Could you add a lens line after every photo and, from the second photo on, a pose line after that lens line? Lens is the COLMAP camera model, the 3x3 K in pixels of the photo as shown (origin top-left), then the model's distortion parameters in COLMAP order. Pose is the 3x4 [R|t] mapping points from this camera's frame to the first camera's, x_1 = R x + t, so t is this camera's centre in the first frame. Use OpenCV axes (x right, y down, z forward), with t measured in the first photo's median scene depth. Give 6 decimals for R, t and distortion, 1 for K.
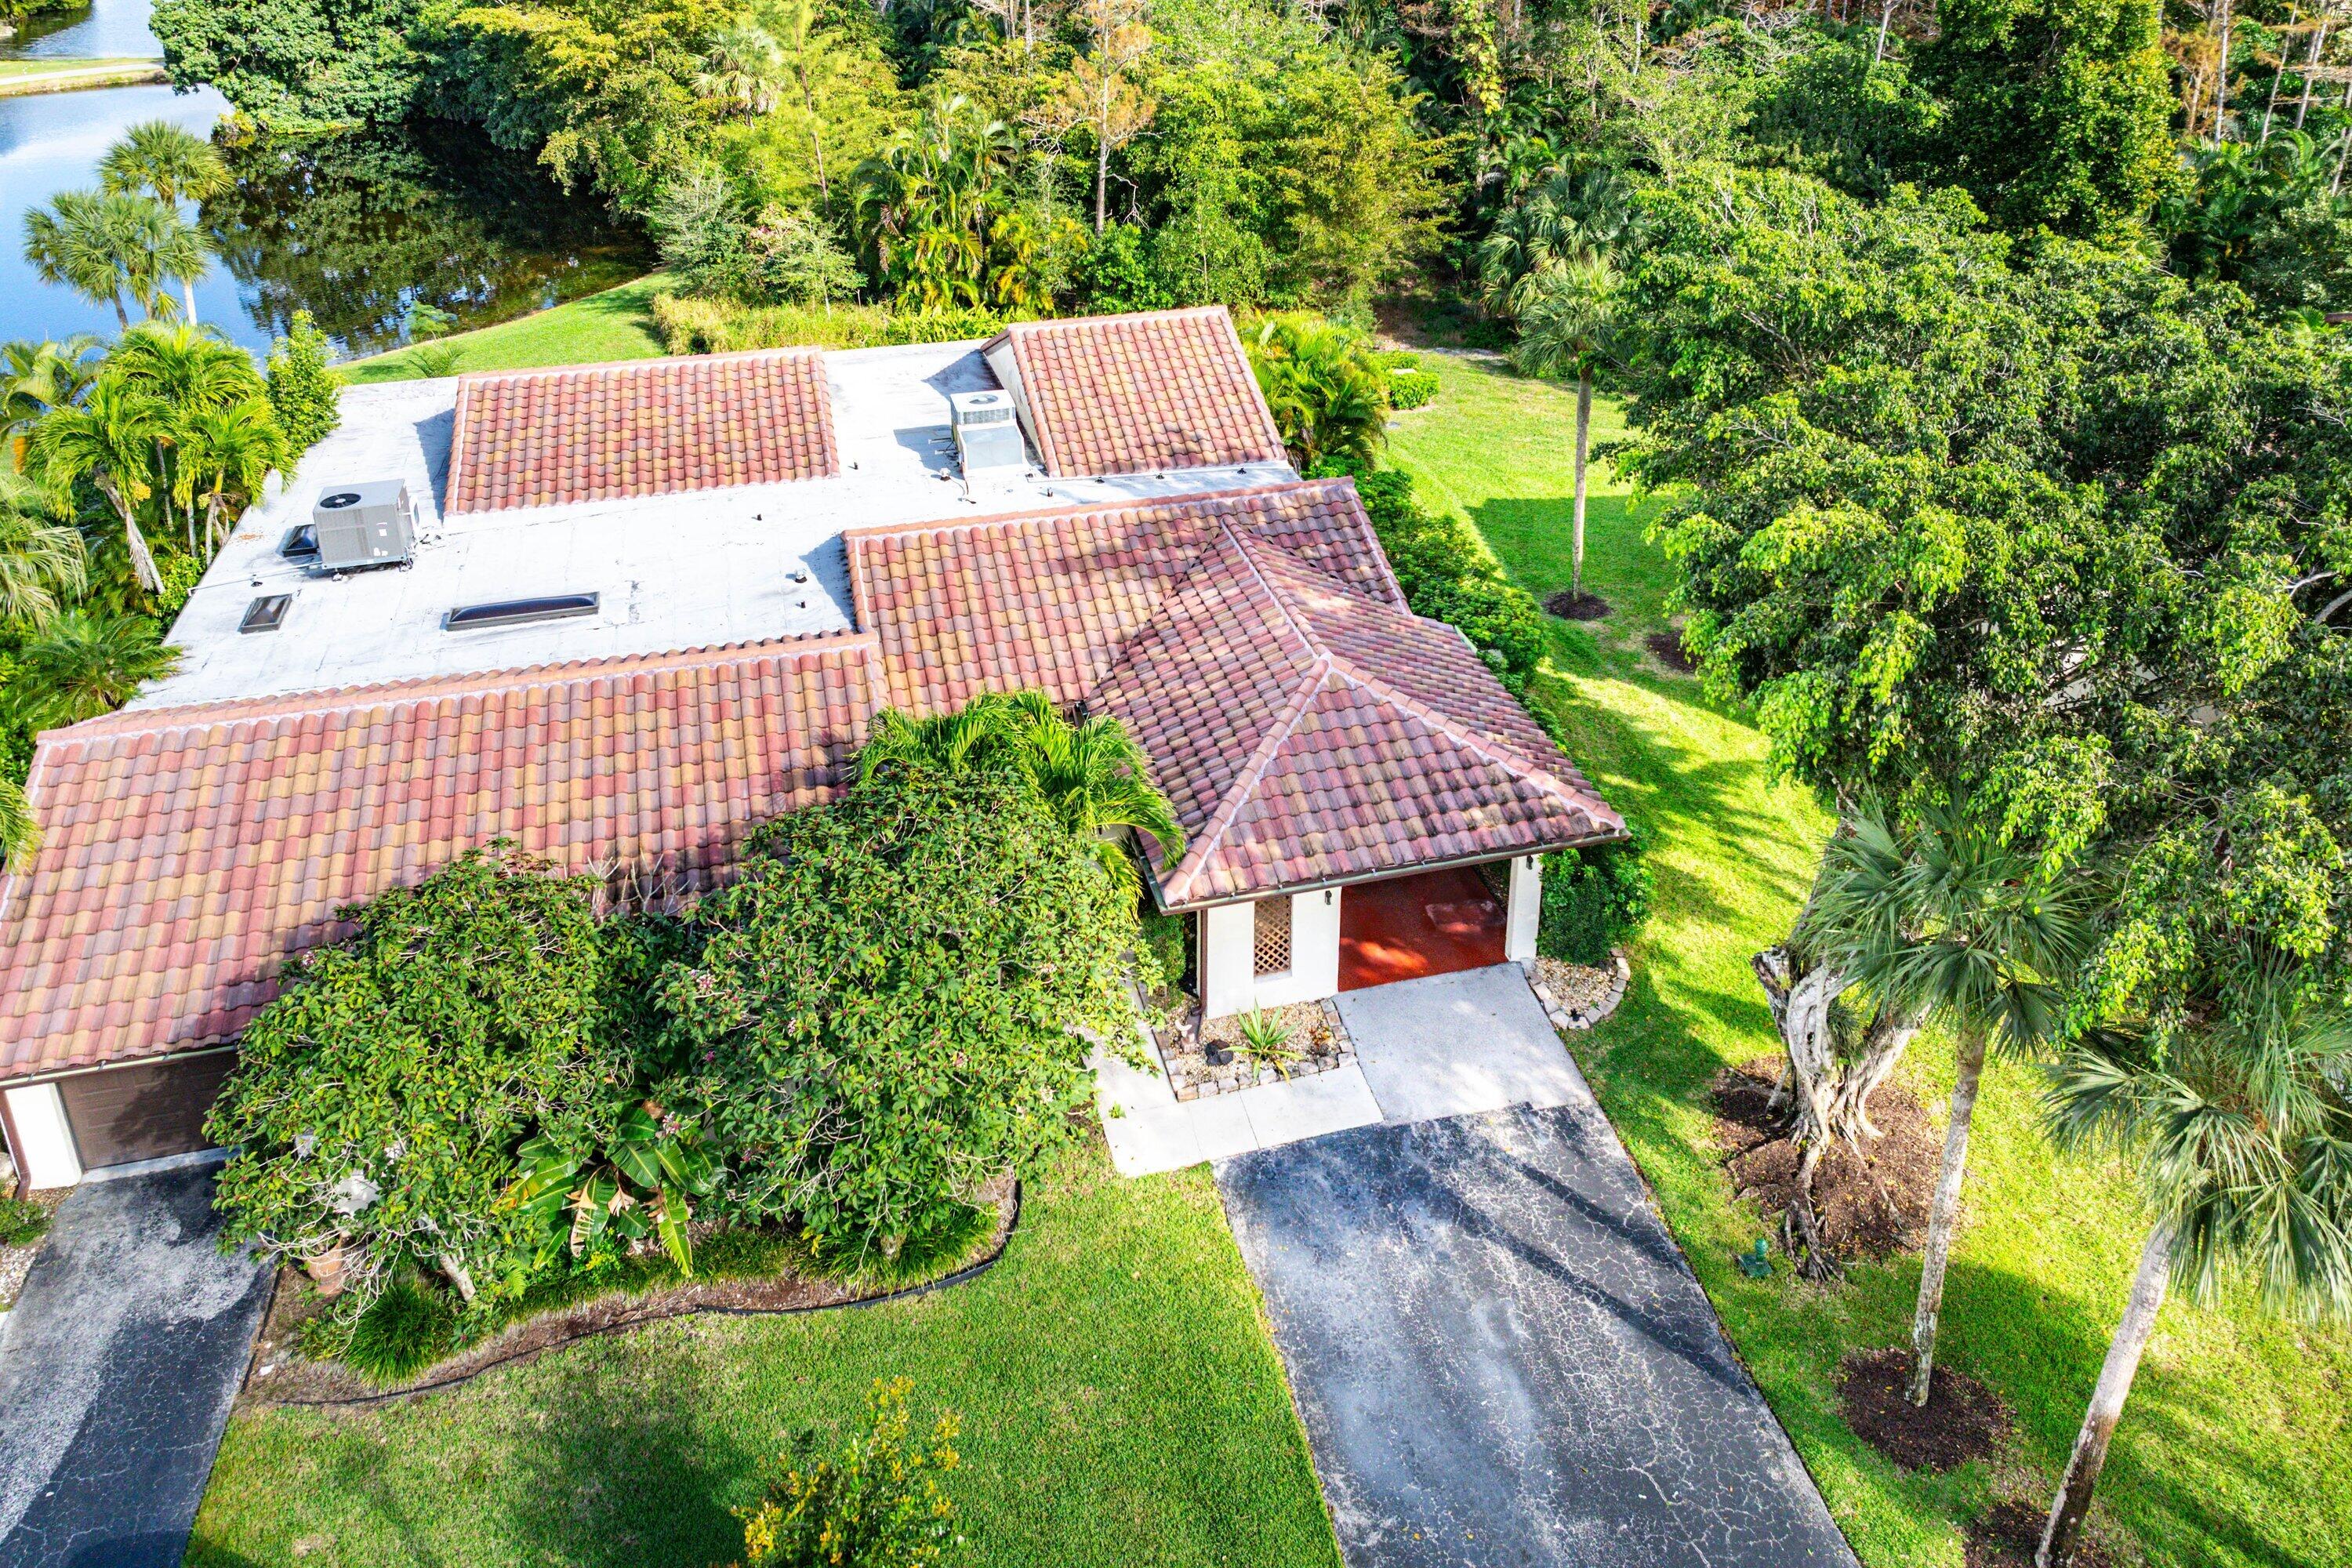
lens RADIAL K [[1888.2, 0, 1279.4], [0, 1888.2, 423.0], [0, 0, 1]] dist [-0.025128, 0.012863]
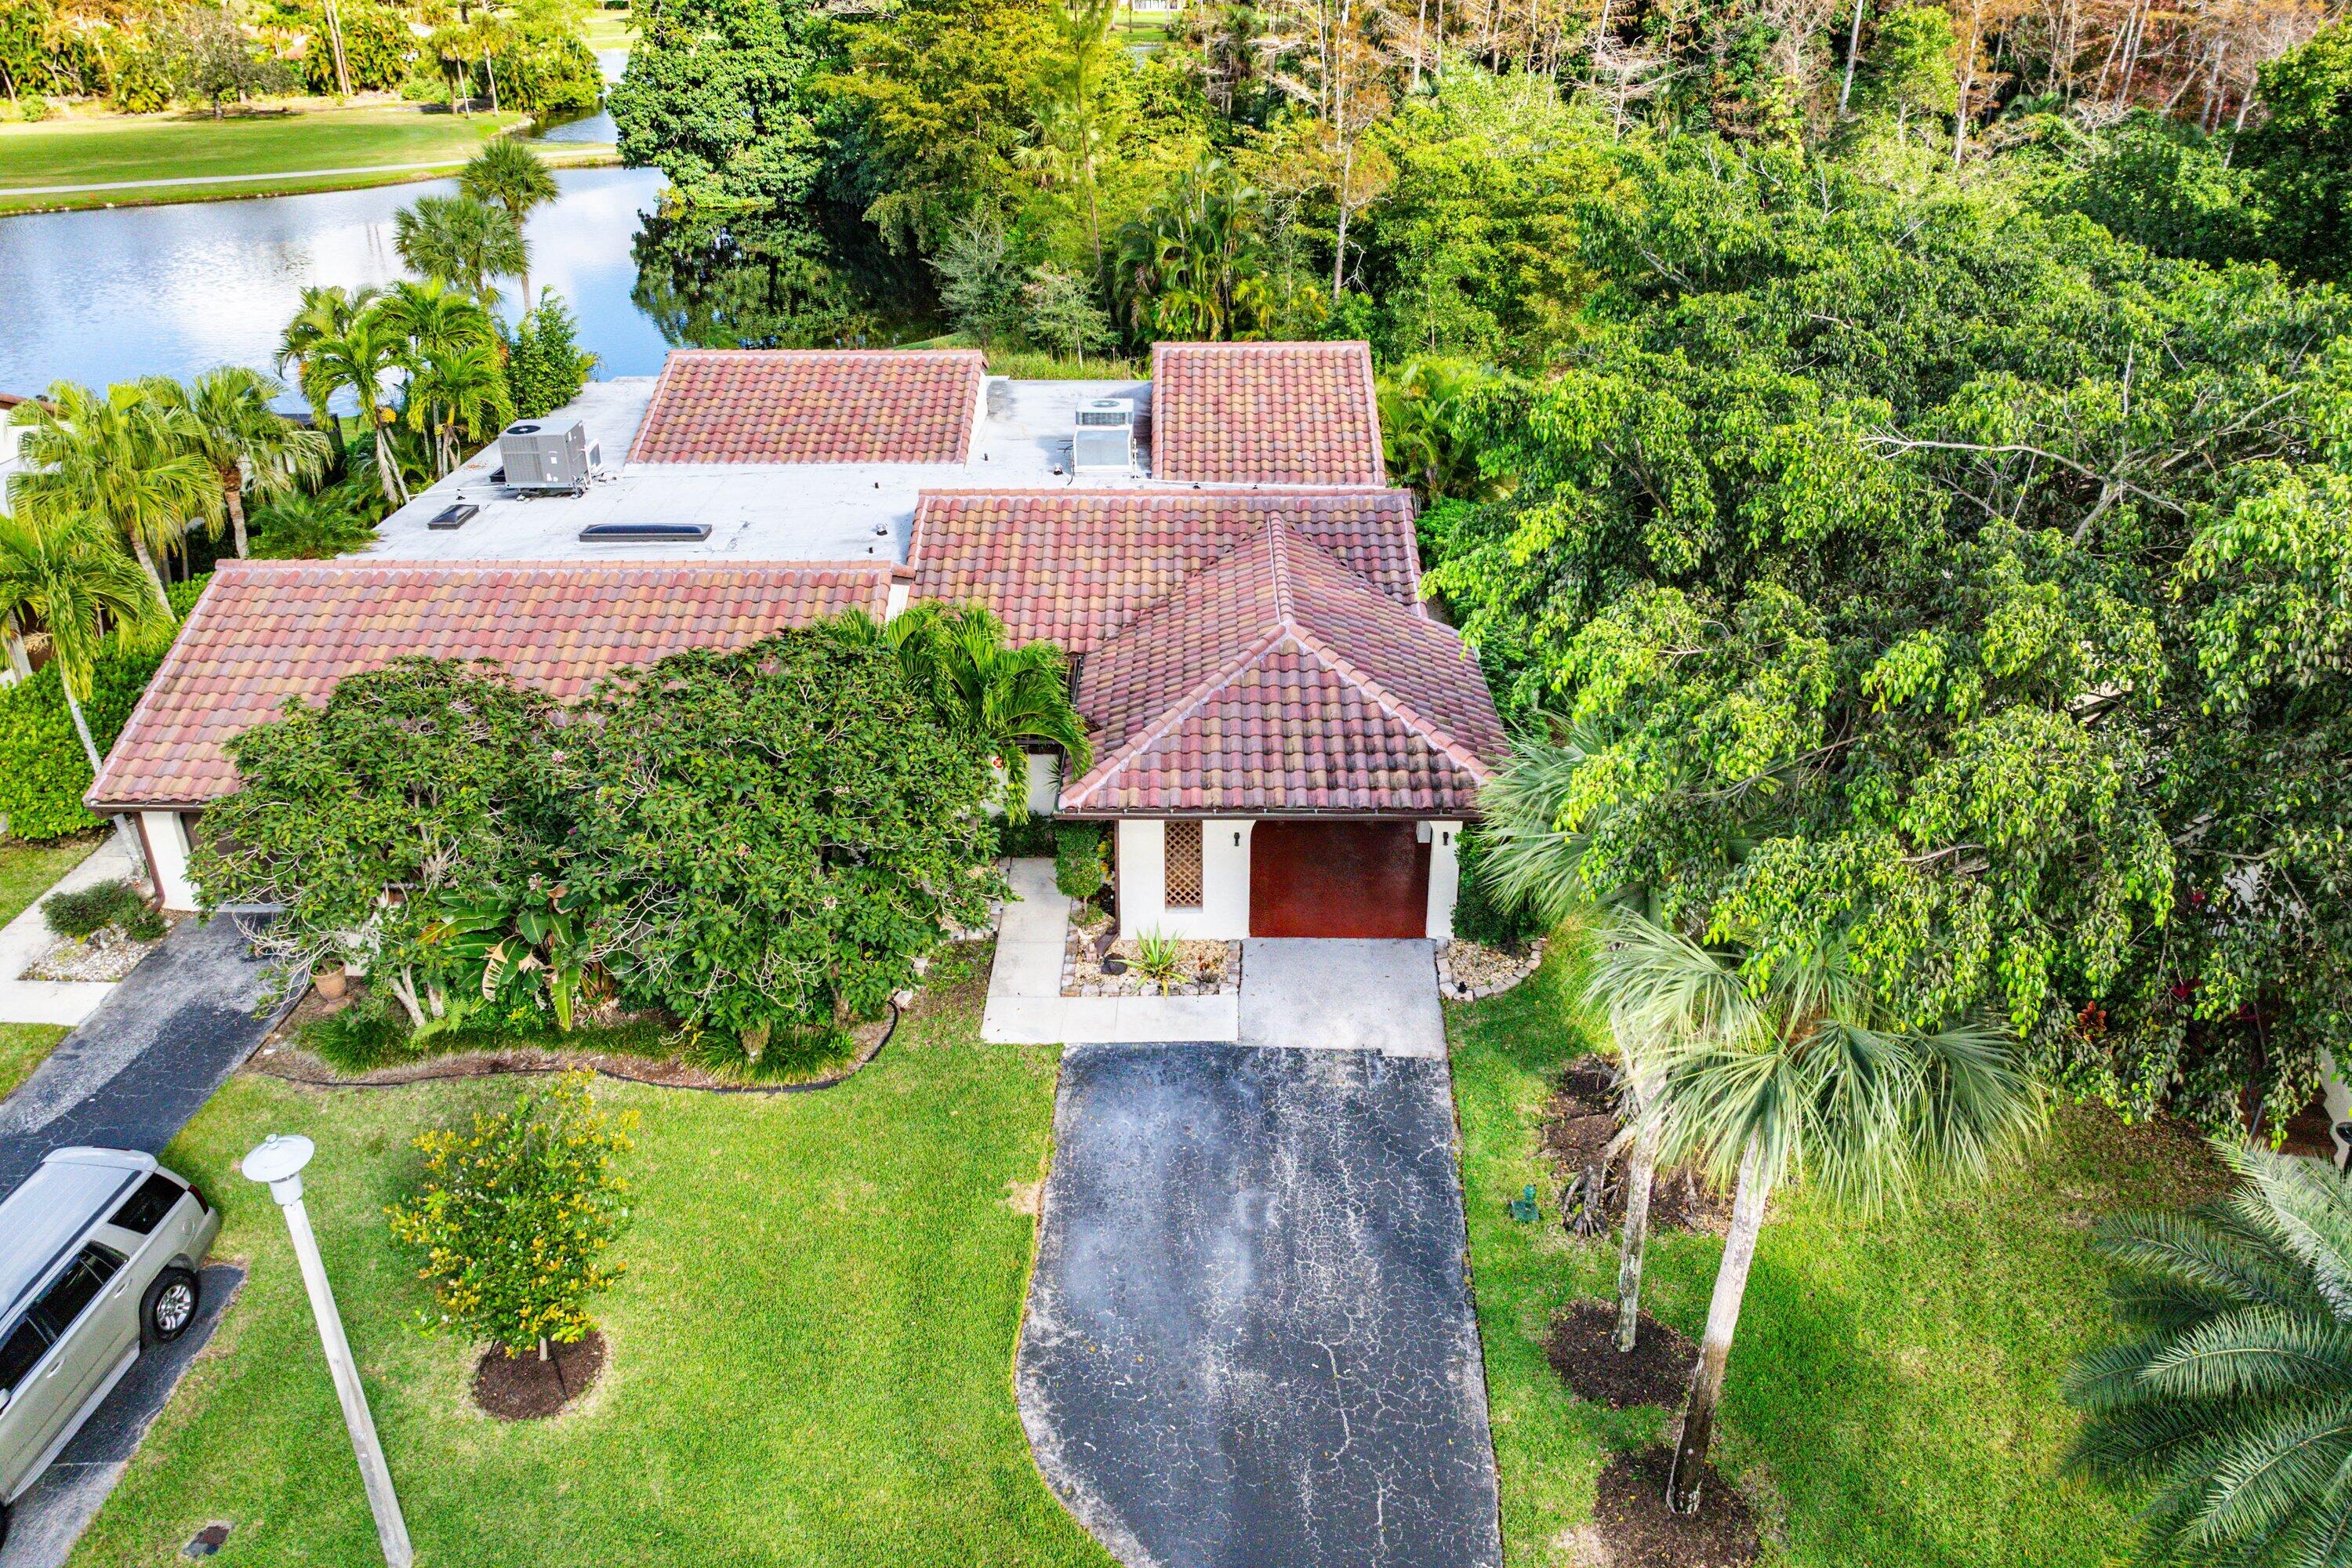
lens RADIAL K [[1842.7, 0, 1189.6], [0, 1842.7, 746.1], [0, 0, 1]] dist [-0.010809, -0.004408]
pose [[0.956233, 0.119295, -0.267183, 0.122777], [-0.096494, 0.990601, 0.096950, 0.047875], [0.276237, -0.066925, 0.958757, 0.008306]]
